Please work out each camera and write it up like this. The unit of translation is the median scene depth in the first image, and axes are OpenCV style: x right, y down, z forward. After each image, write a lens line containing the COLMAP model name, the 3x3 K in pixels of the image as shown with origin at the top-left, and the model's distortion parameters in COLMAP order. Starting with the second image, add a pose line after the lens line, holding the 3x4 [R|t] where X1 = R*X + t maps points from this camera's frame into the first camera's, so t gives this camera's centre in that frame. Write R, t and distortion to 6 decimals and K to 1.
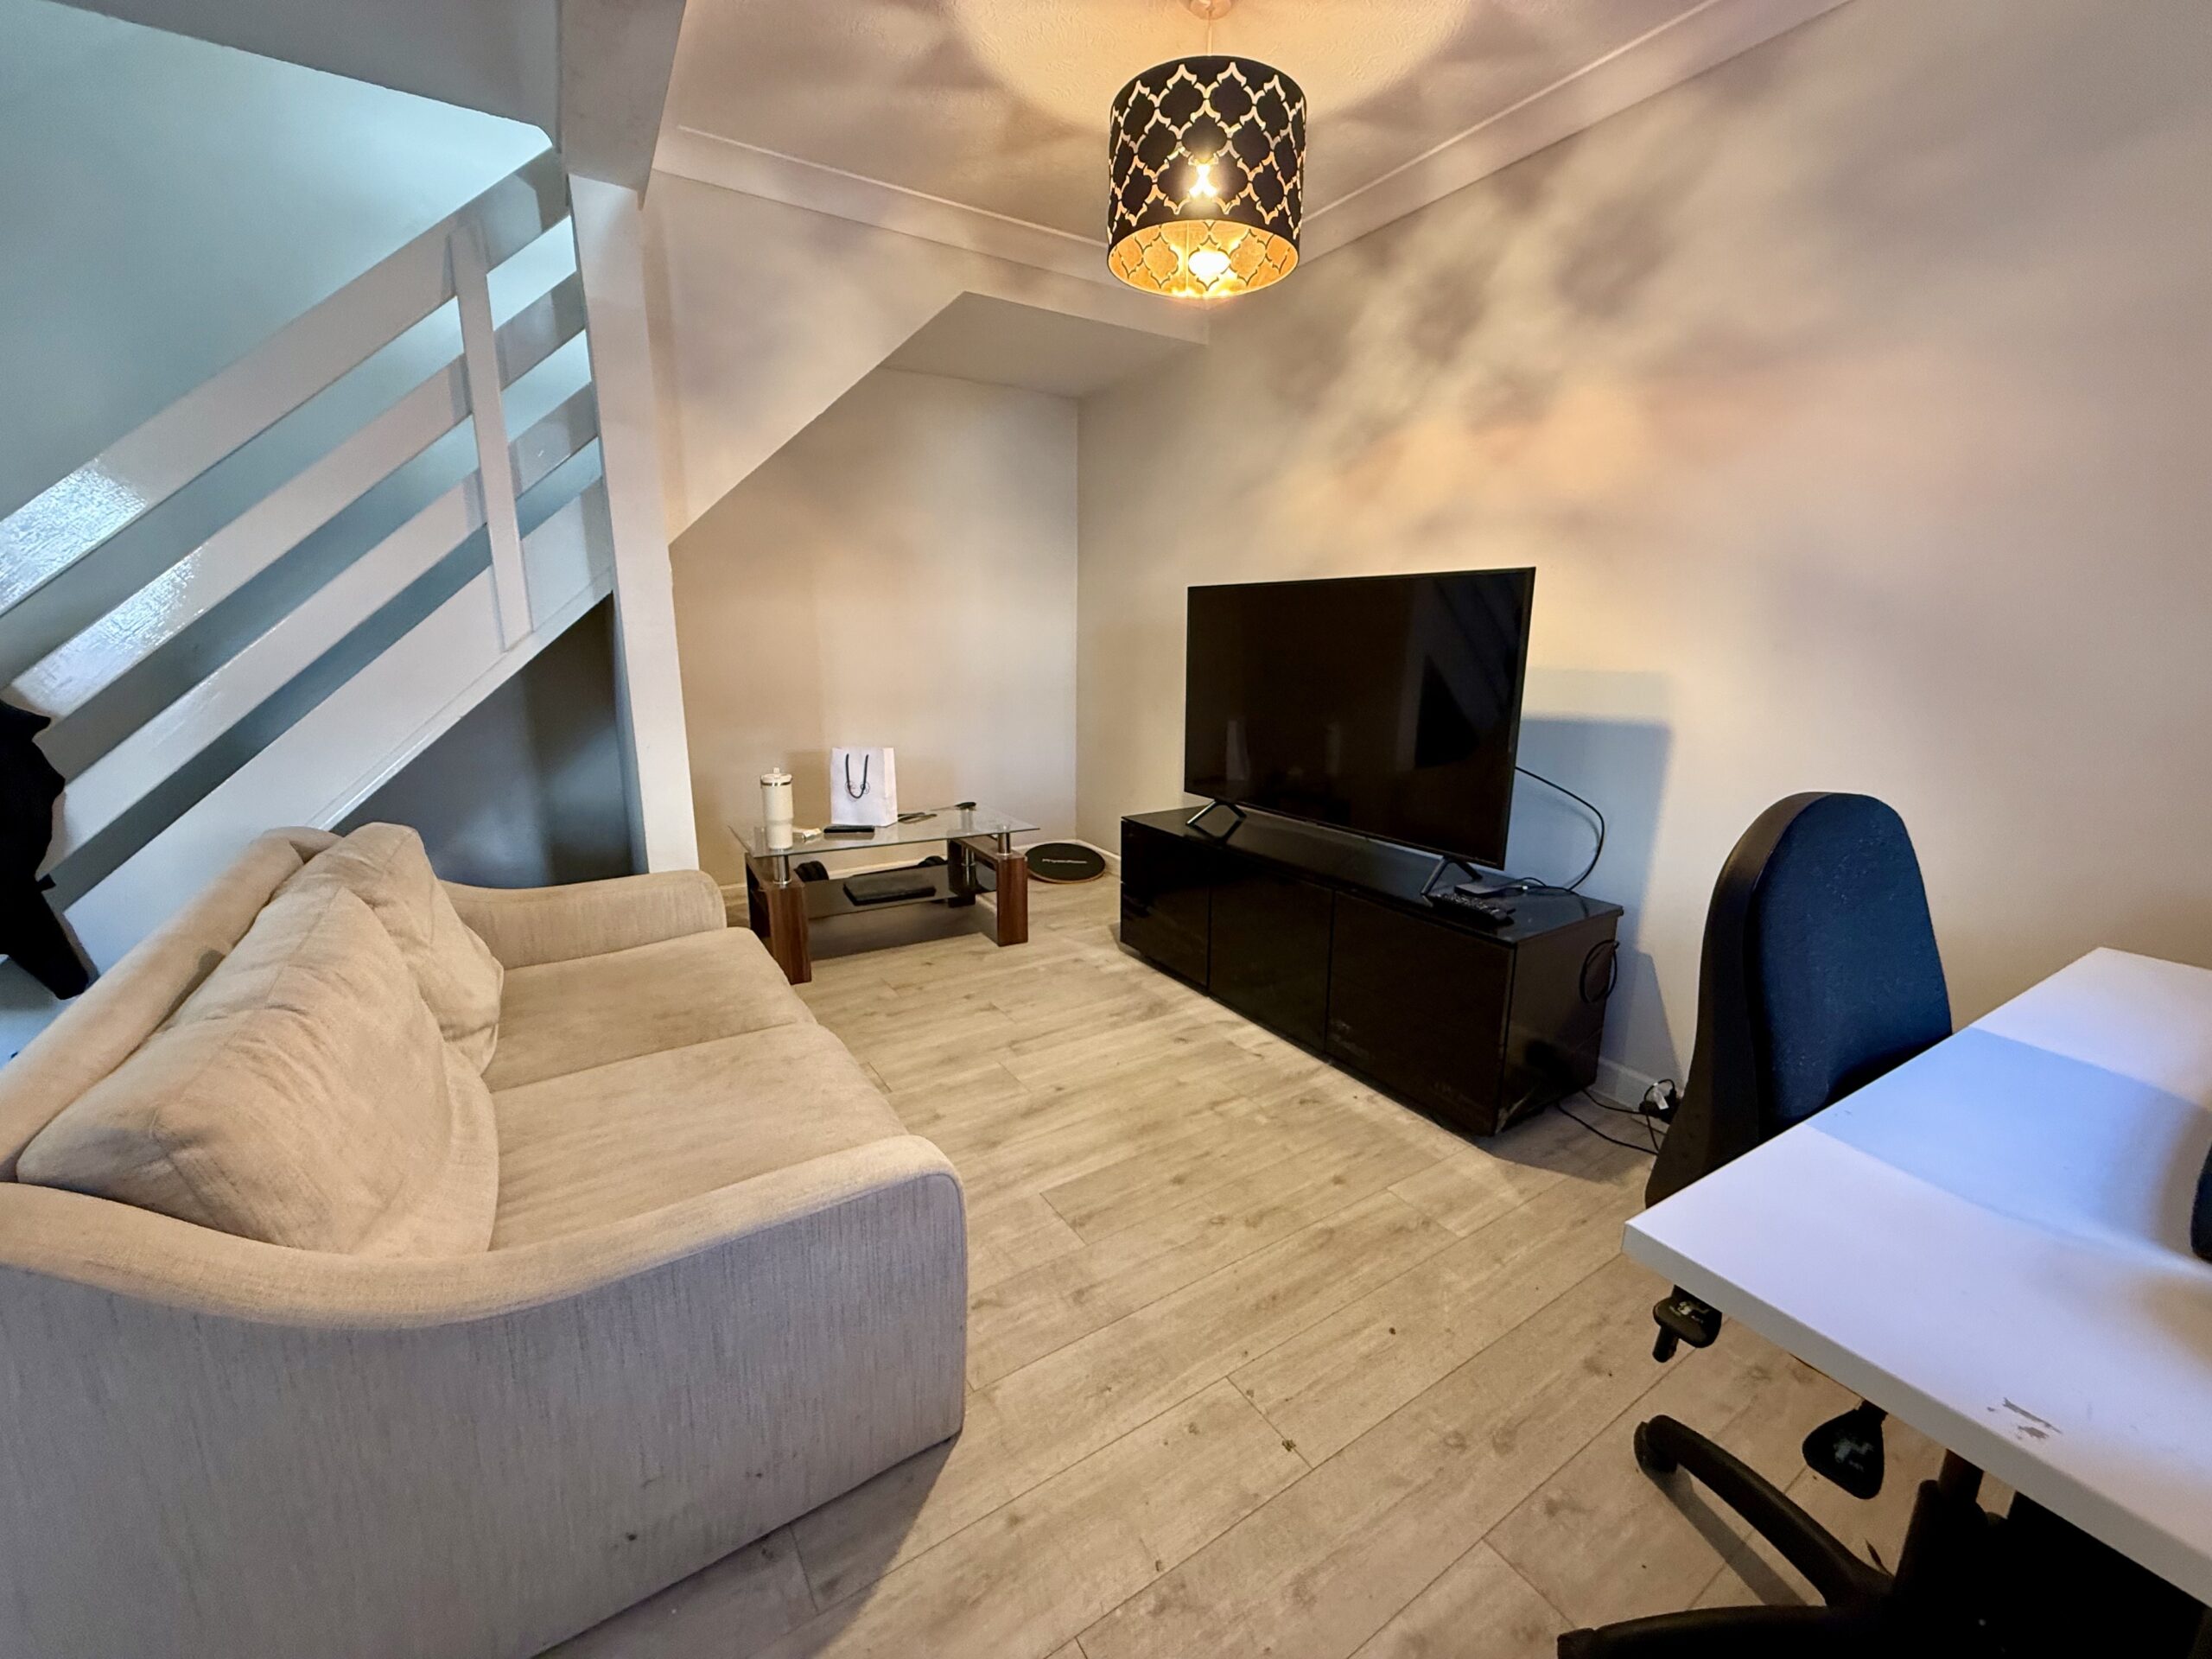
lens RADIAL K [[886.3, 0, 1097.2], [0, 886.3, 828.5], [0, 0, 1]] dist [-0.027939, 0.014761]
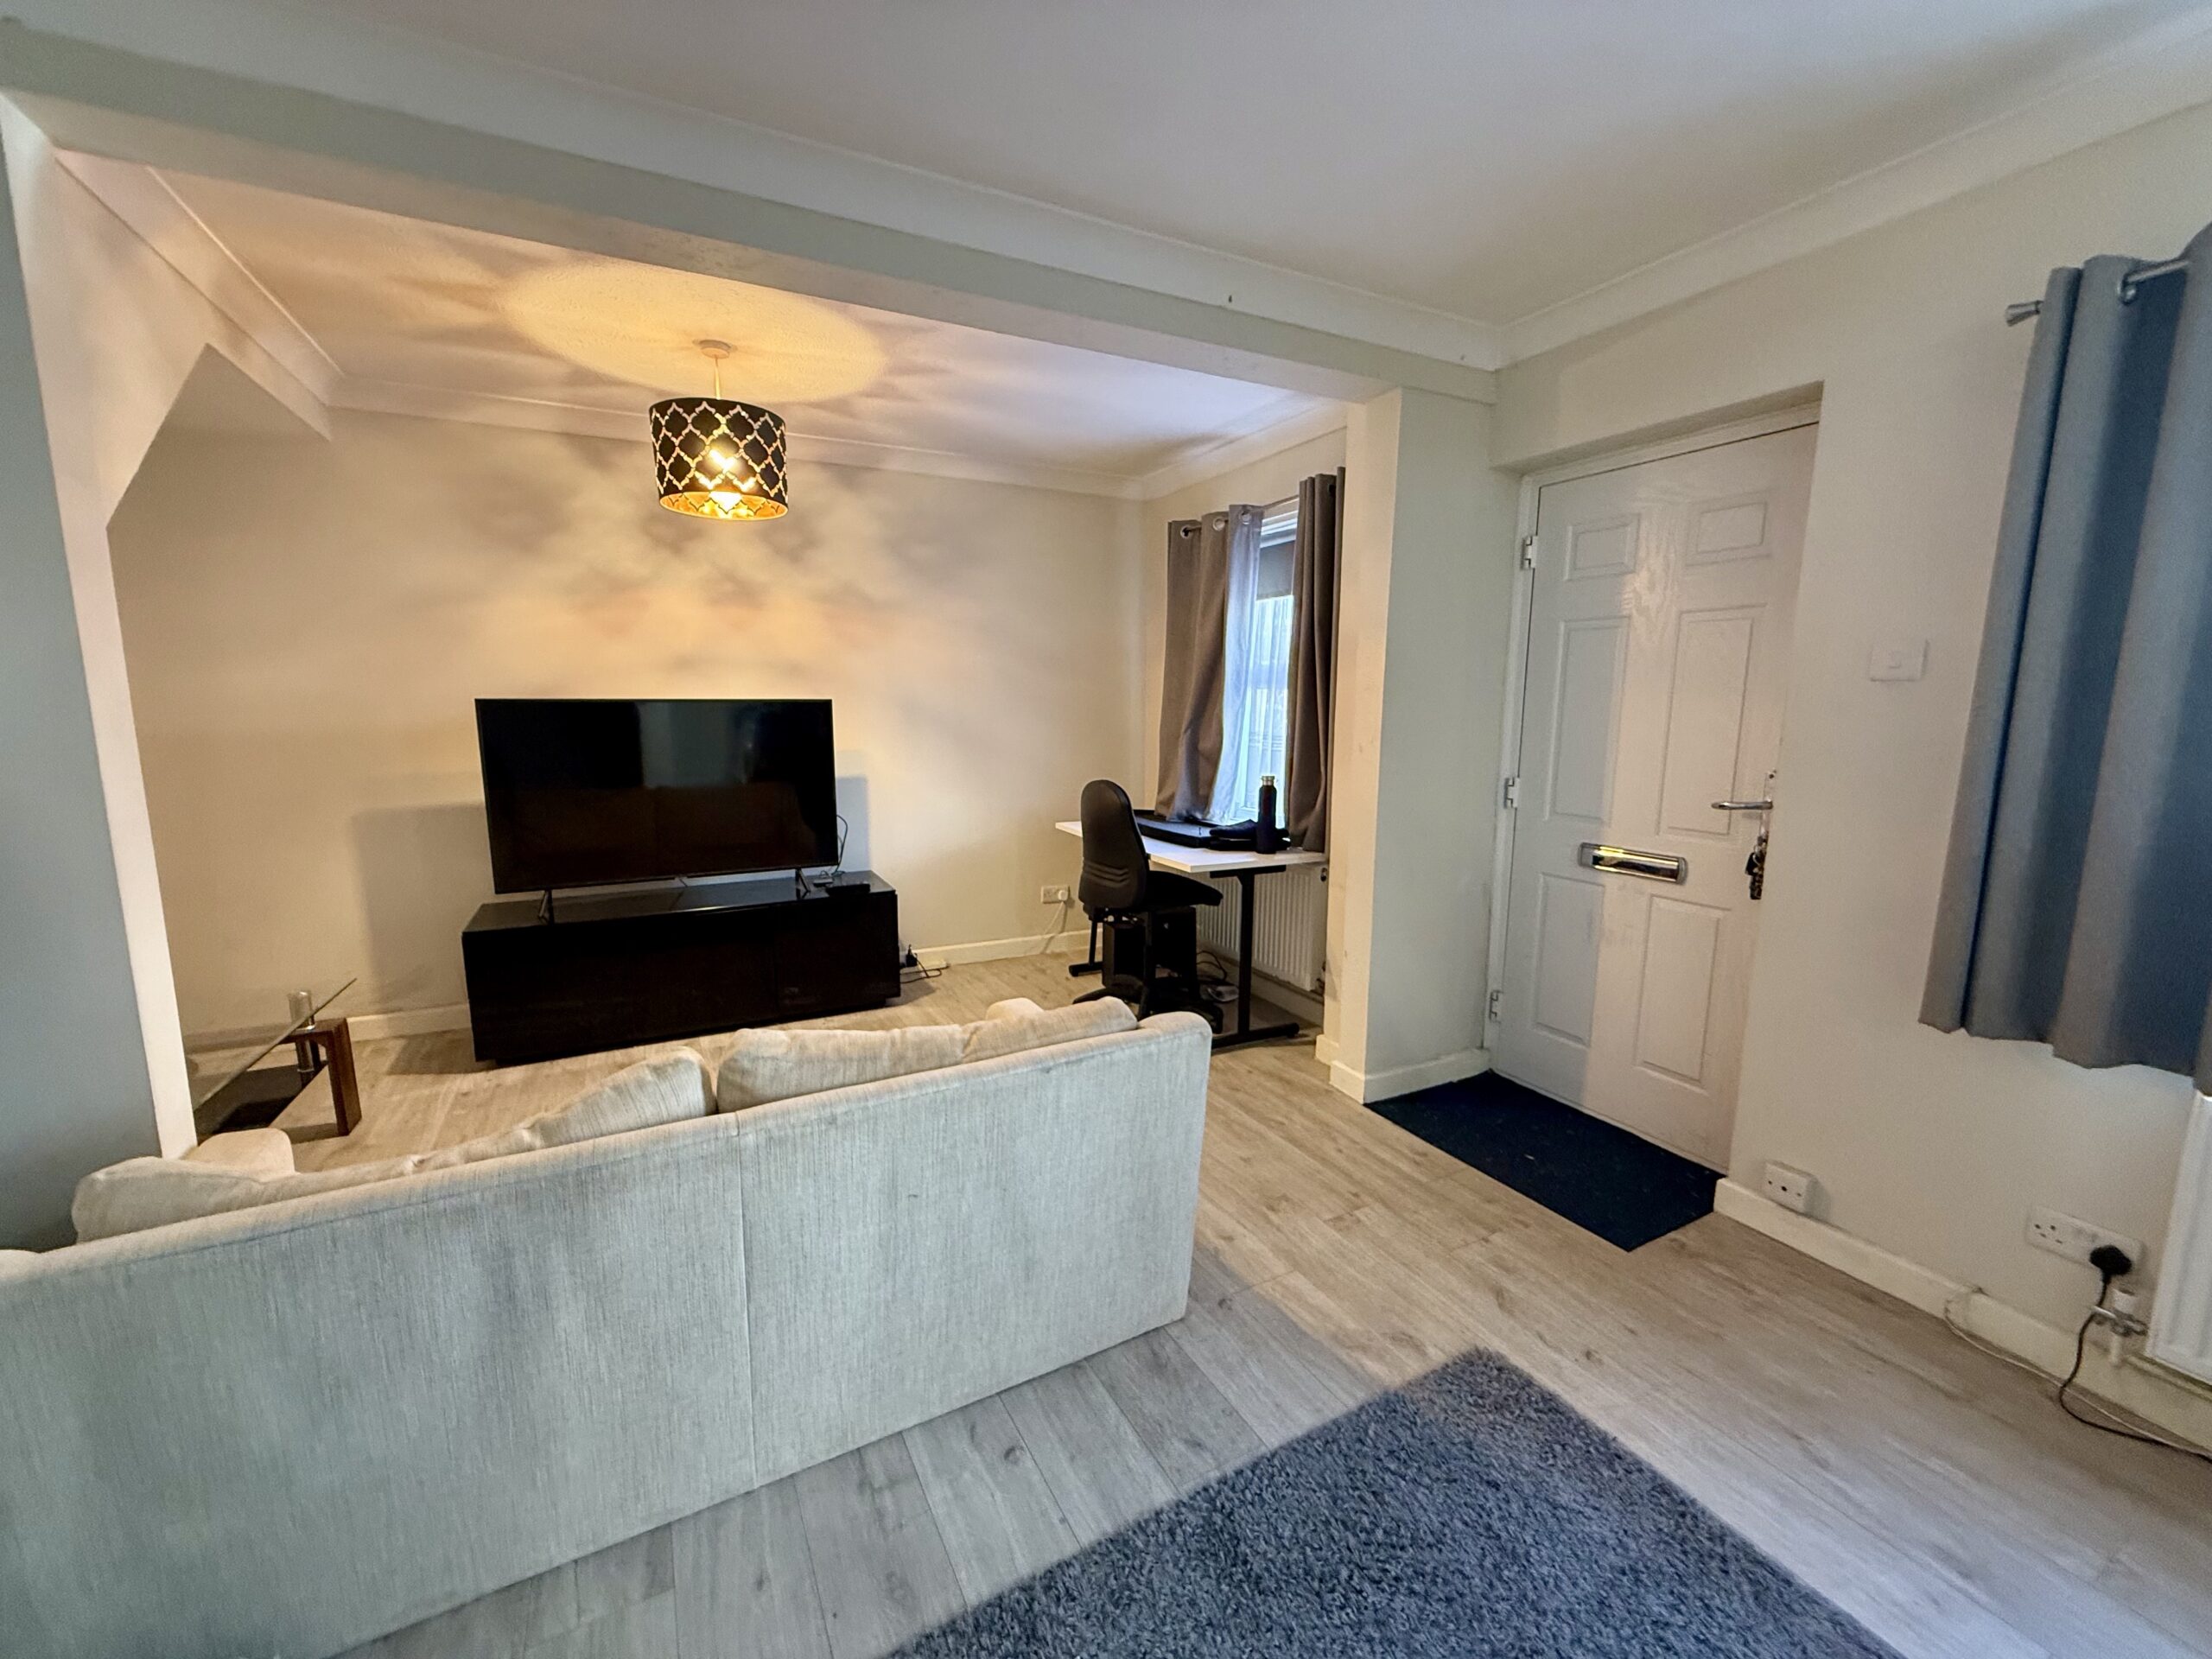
lens RADIAL K [[886.3, 0, 1097.2], [0, 886.3, 828.5], [0, 0, 1]] dist [-0.027939, 0.014761]
pose [[0.081670, -0.153645, 0.984745, -1.090393], [0.221189, 0.966201, 0.132407, -0.126601], [-0.971805, 0.207001, 0.112895, 0.245114]]
